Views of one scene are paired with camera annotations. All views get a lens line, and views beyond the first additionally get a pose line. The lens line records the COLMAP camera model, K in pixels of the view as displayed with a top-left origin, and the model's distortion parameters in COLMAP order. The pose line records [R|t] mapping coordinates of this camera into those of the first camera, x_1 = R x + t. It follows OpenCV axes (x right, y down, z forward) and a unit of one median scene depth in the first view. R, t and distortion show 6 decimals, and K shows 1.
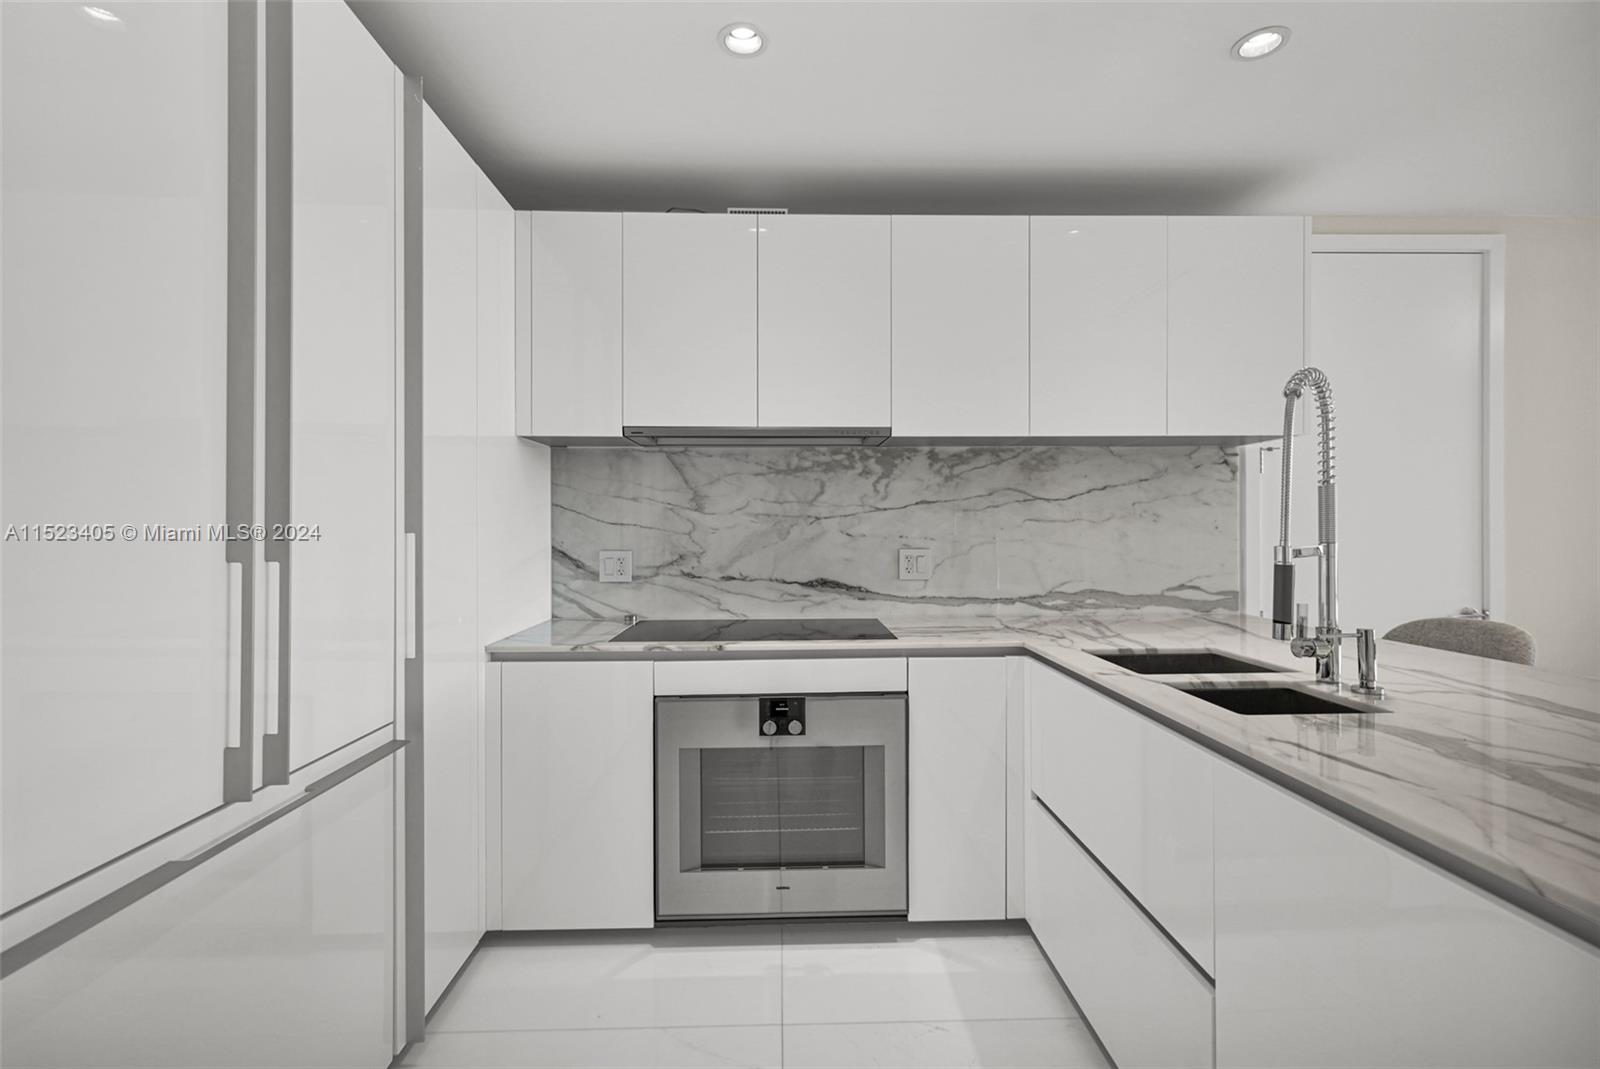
lens RADIAL K [[721.5, 0, 806.8], [0, 721.5, 531.1], [0, 0, 1]] dist [-0.002169, 0.000071]
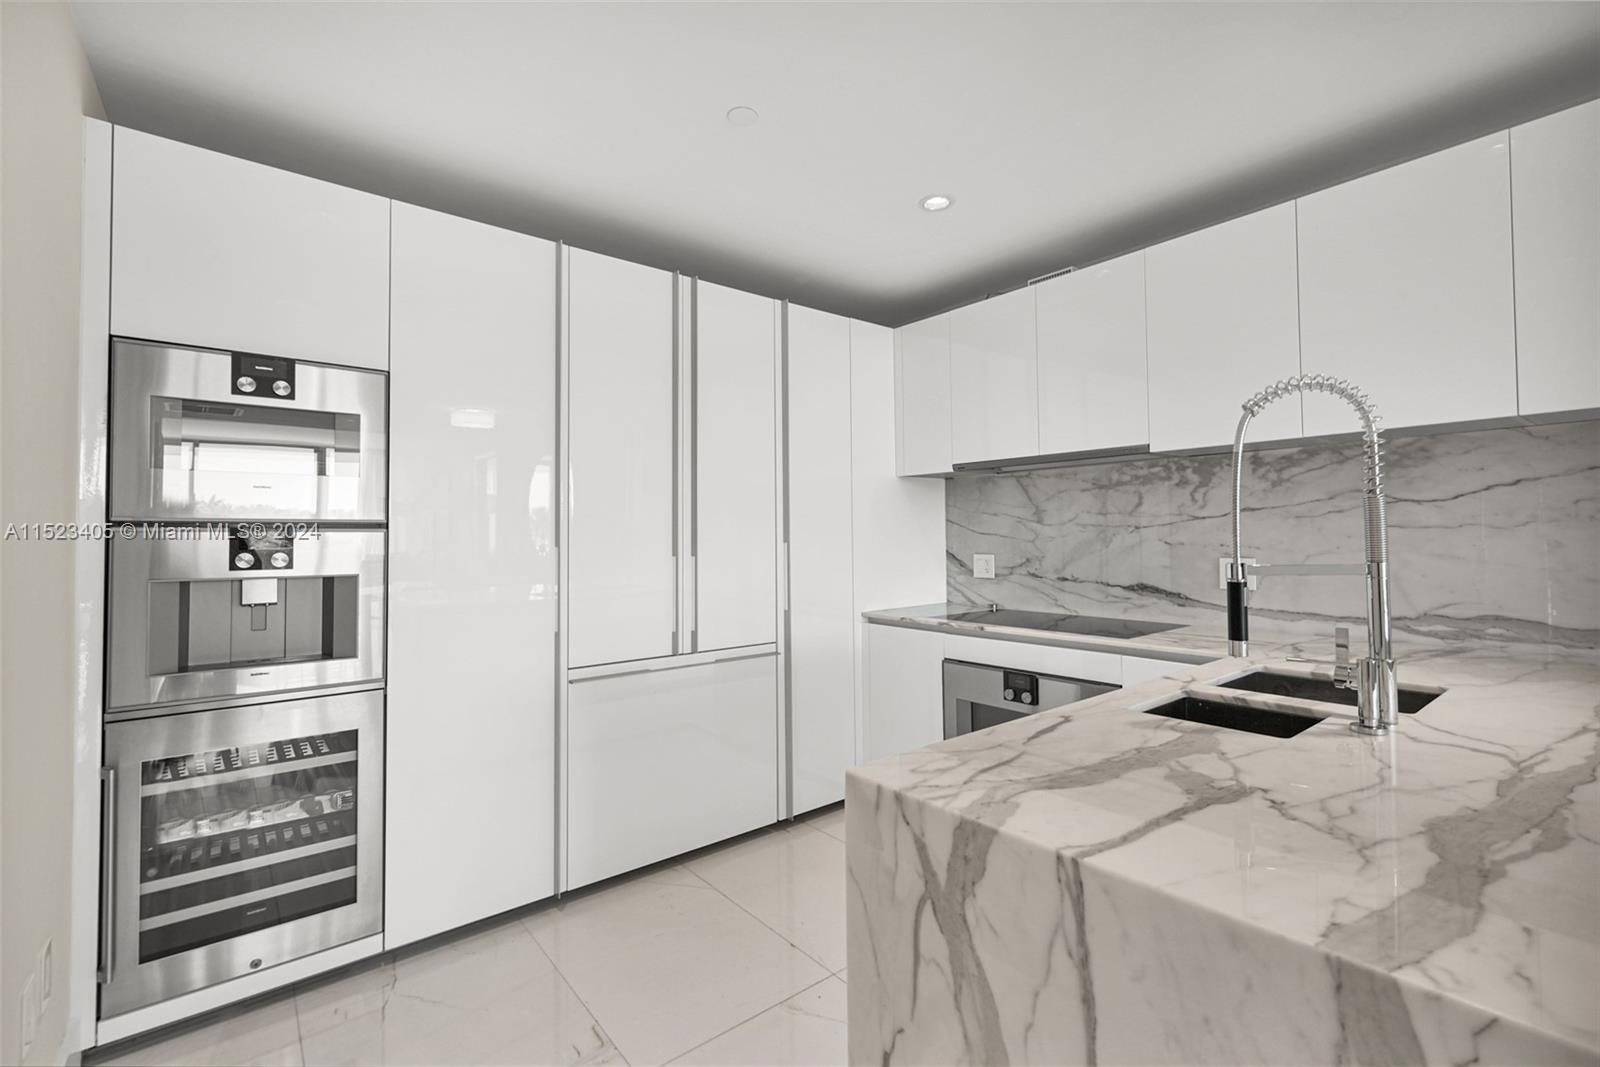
lens RADIAL K [[721.5, 0, 806.8], [0, 721.5, 530.1], [0, 0, 1]] dist [-0.002169, 0.000071]
pose [[0.600775, -0.008607, -0.799372, 0.585240], [0.010105, 0.999944, -0.003172, -0.015693], [0.799354, -0.006172, 0.600828, -0.047102]]
